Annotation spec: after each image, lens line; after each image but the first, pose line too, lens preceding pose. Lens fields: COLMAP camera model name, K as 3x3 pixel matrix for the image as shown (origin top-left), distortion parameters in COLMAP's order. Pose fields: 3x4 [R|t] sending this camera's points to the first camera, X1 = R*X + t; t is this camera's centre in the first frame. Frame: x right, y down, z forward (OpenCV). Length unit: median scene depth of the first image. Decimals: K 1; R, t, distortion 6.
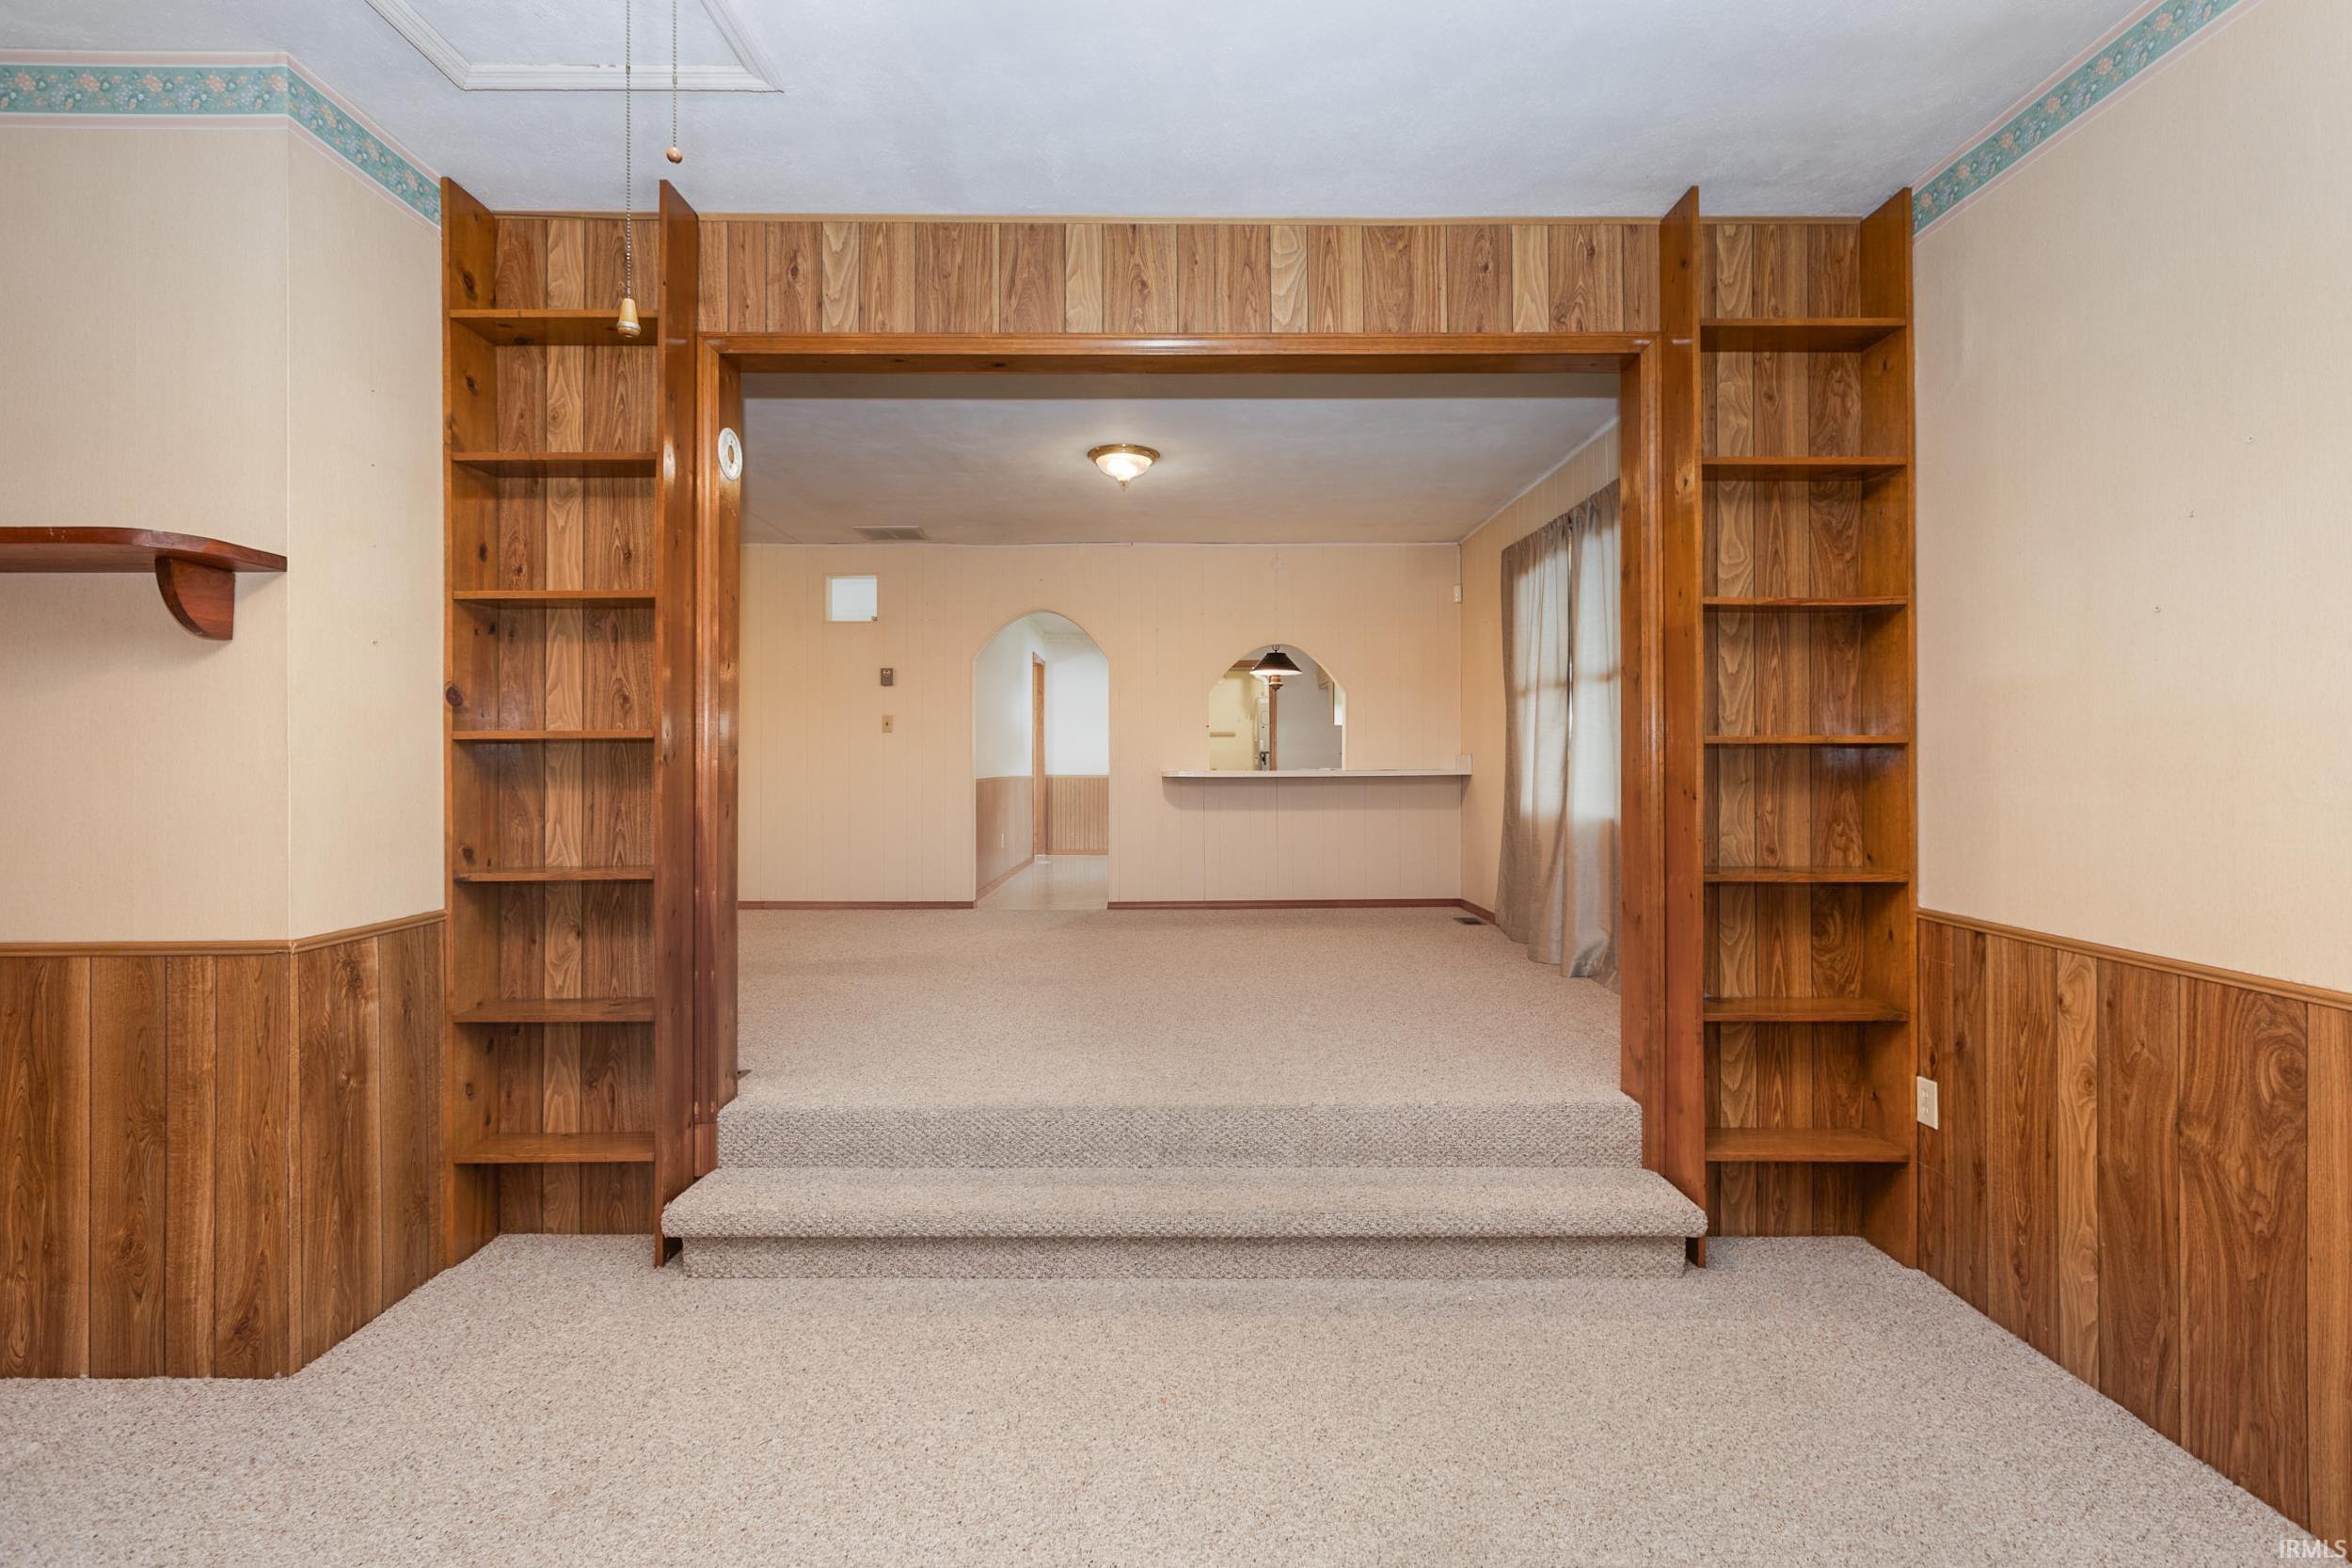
lens RADIAL K [[1071.9, 0, 1192.5], [0, 1071.9, 760.1], [0, 0, 1]] dist [0.005027, -0.000413]
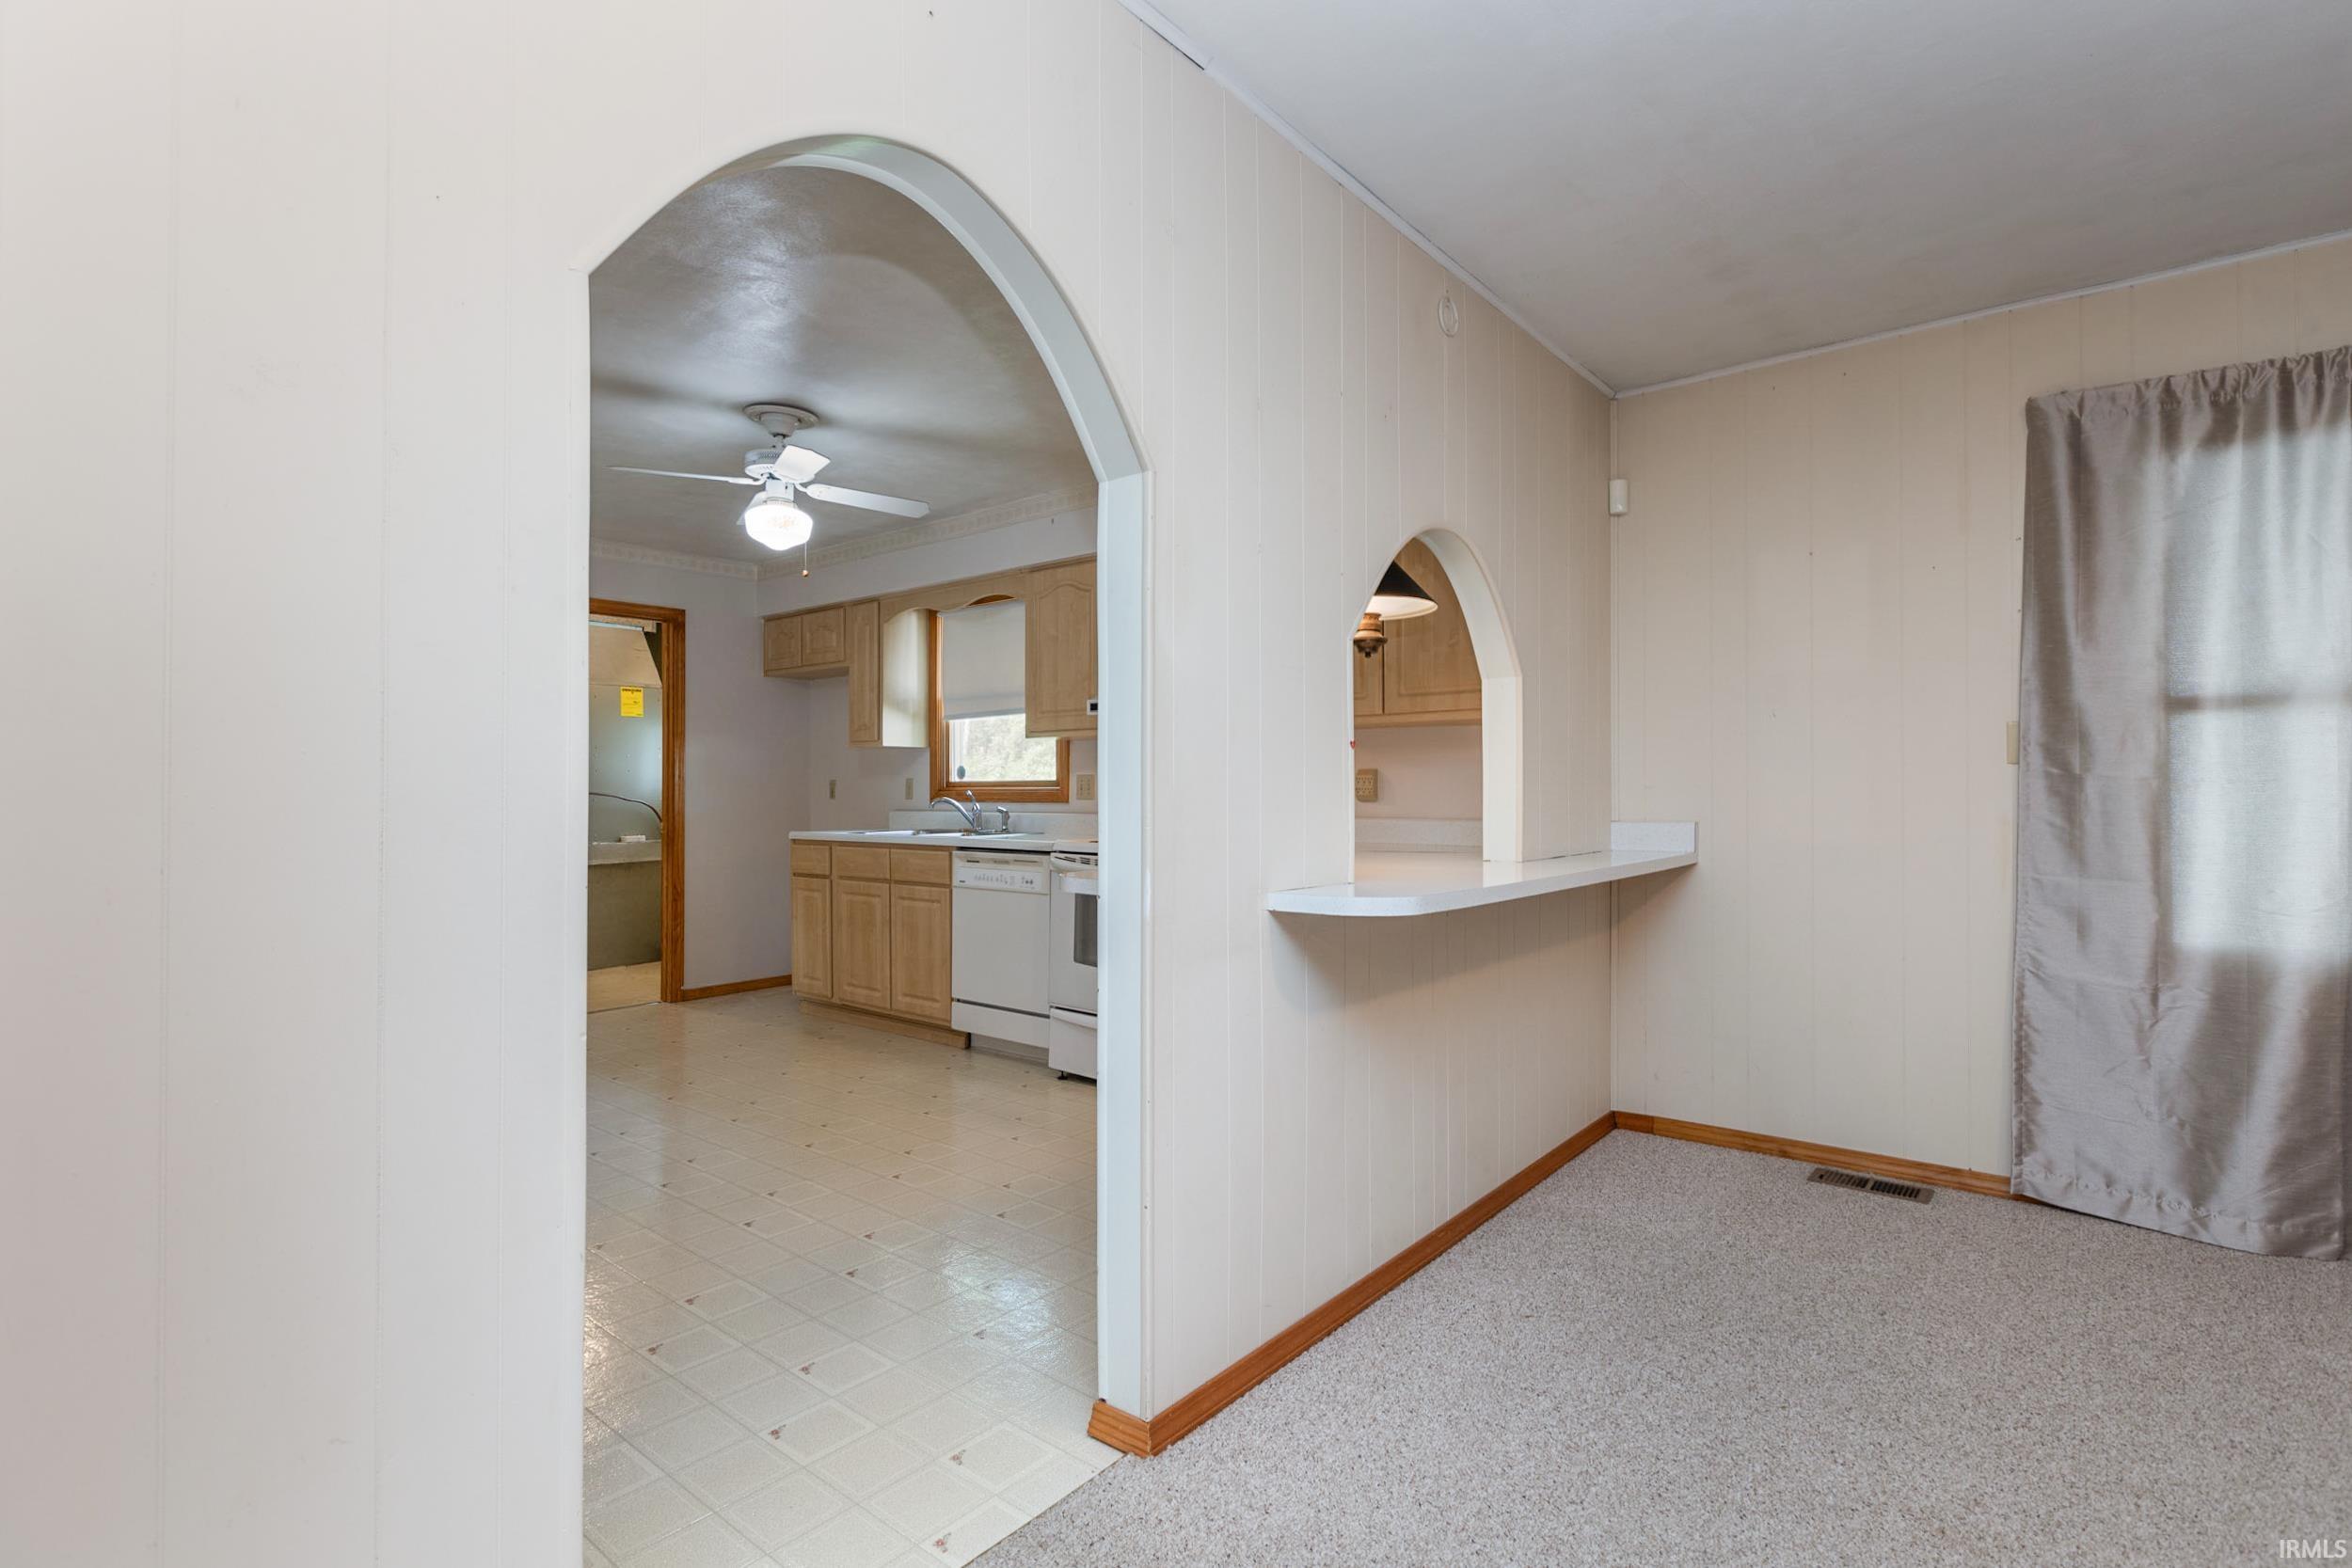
lens RADIAL K [[1106.7, 0, 1207.5], [0, 1106.7, 785.4], [0, 0, 1]] dist [-0.003012, -0.000126]
pose [[0.630339, 0.007318, 0.776285, -0.670034], [-0.004364, 0.999973, -0.005882, -0.044551], [-0.776307, 0.000320, 0.630354, 2.087139]]
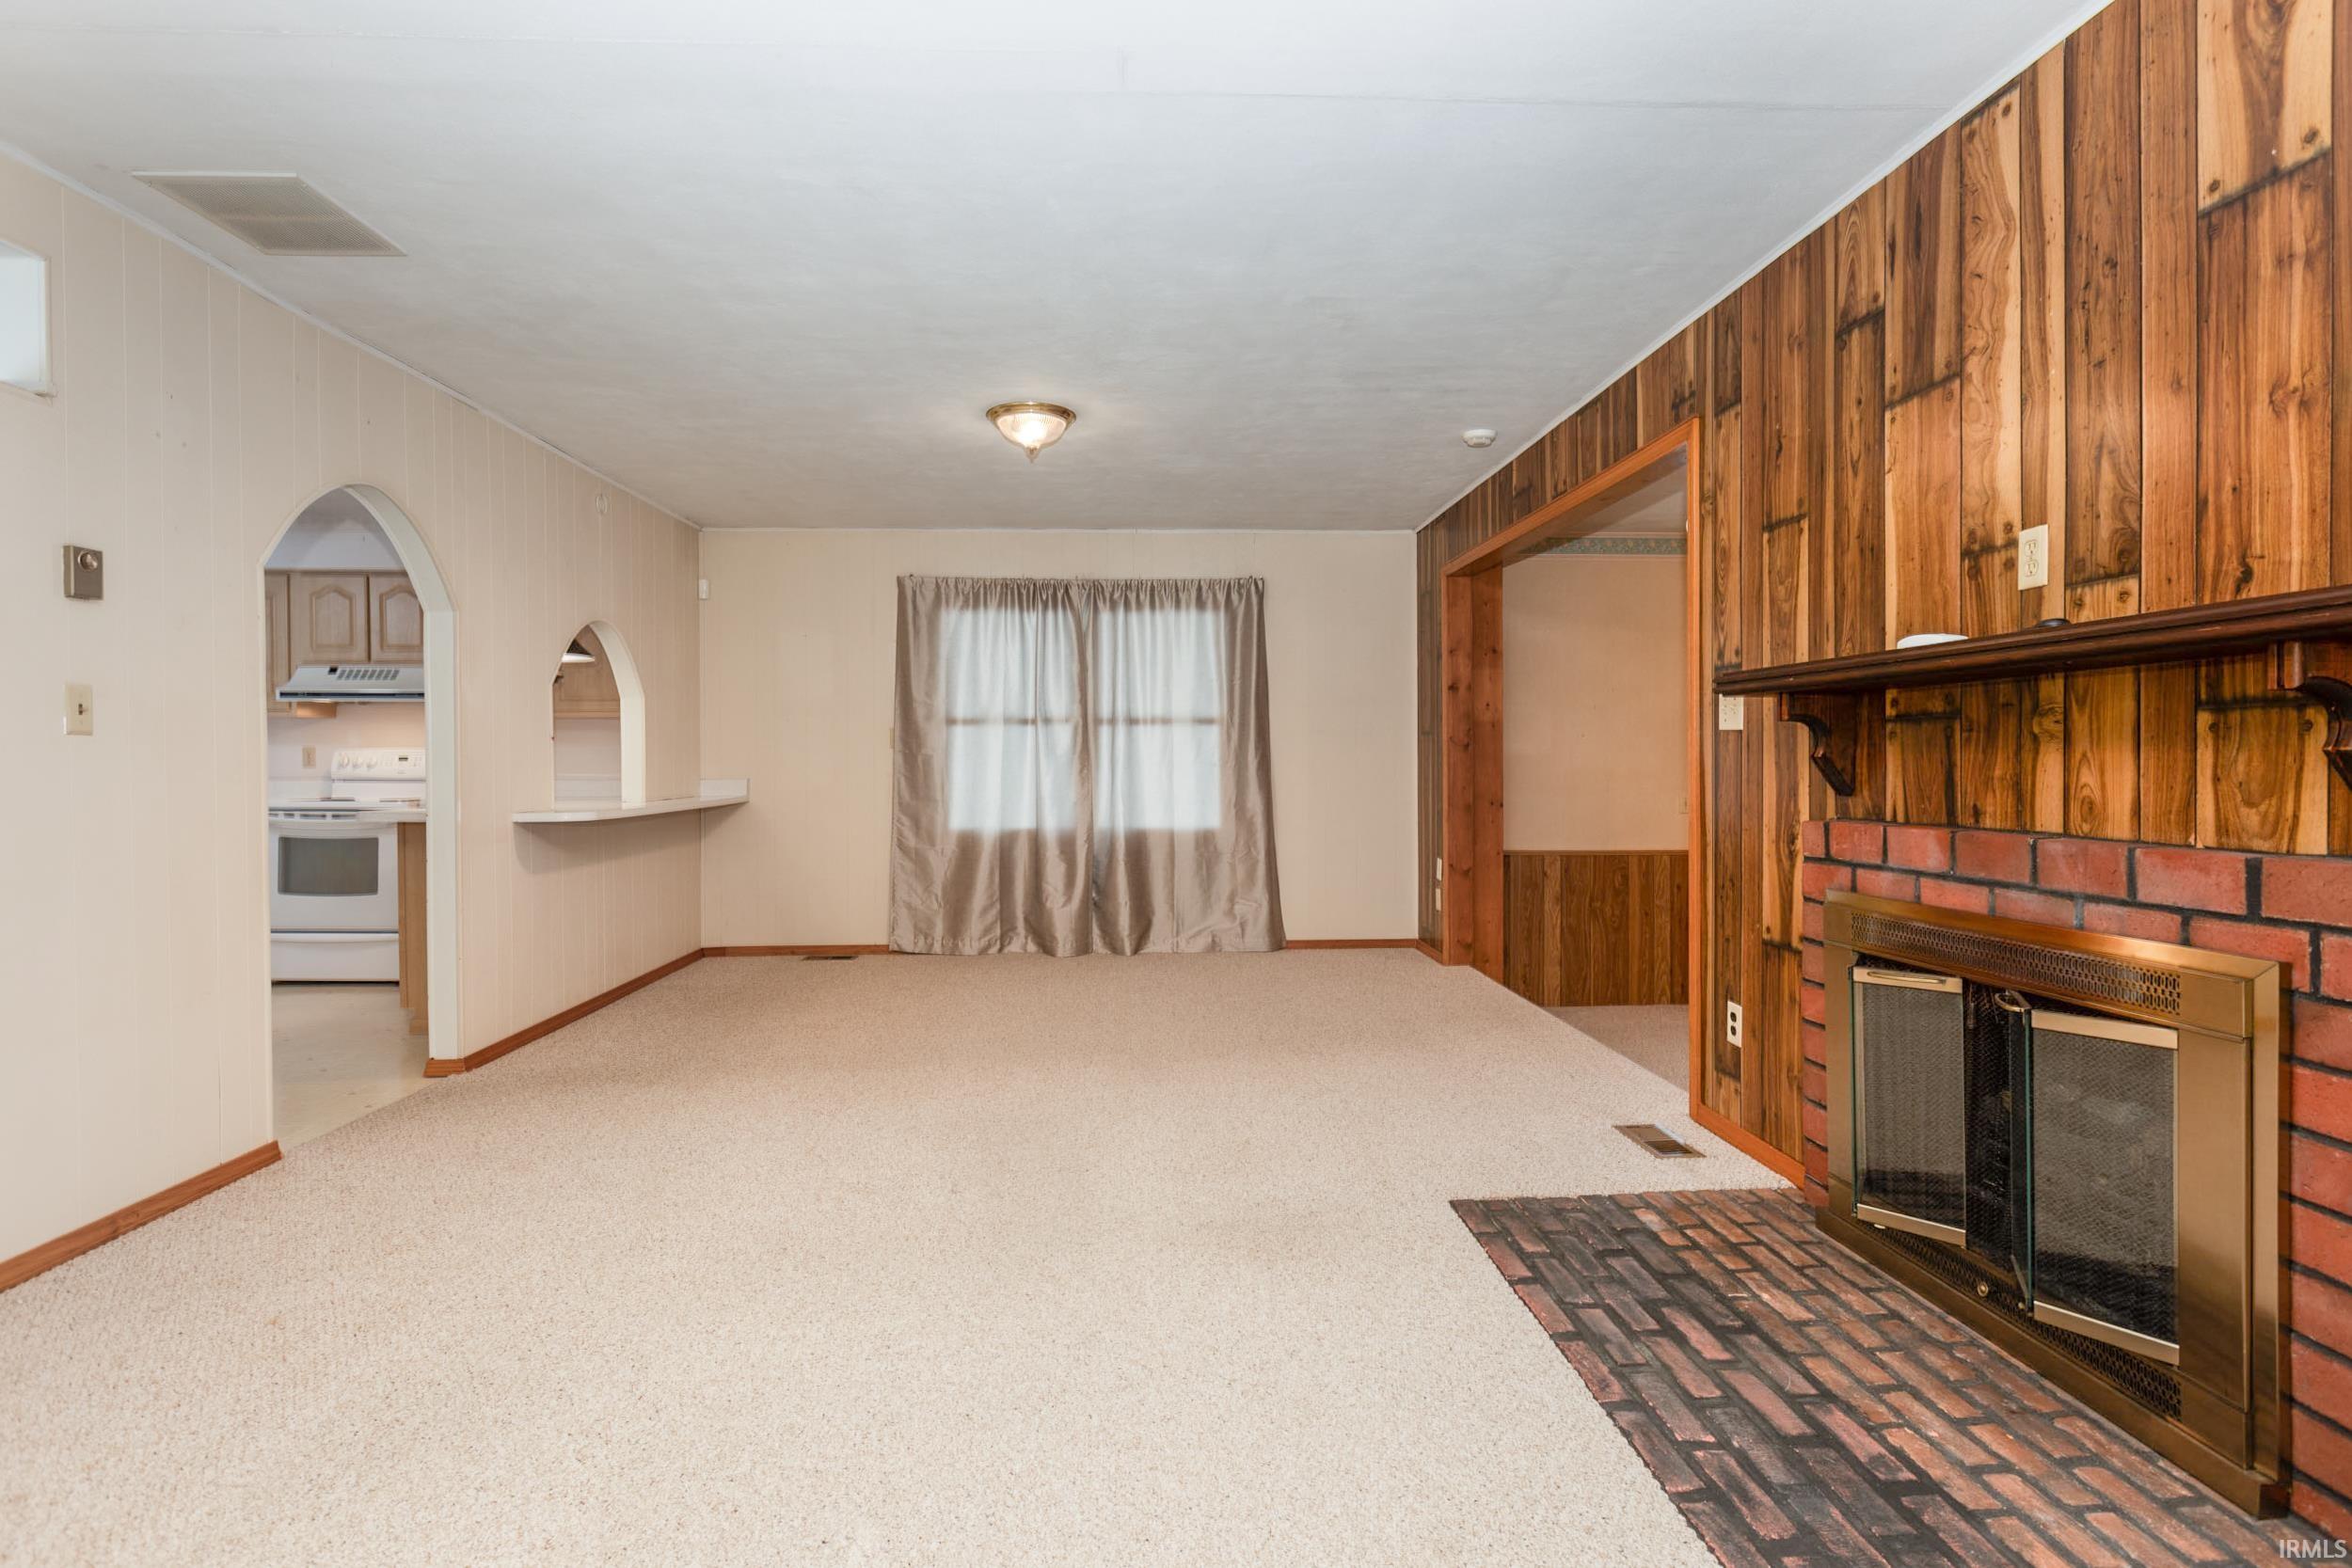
lens RADIAL K [[1109.6, 0, 1161.1], [0, 1109.6, 774.2], [0, 0, 1]] dist [-0.001565, -0.000506]
pose [[-0.033473, -0.010685, 0.999382, -1.612041], [-0.002739, 0.999940, 0.010599, -0.046639], [-0.999436, -0.002383, -0.033501, 1.690428]]
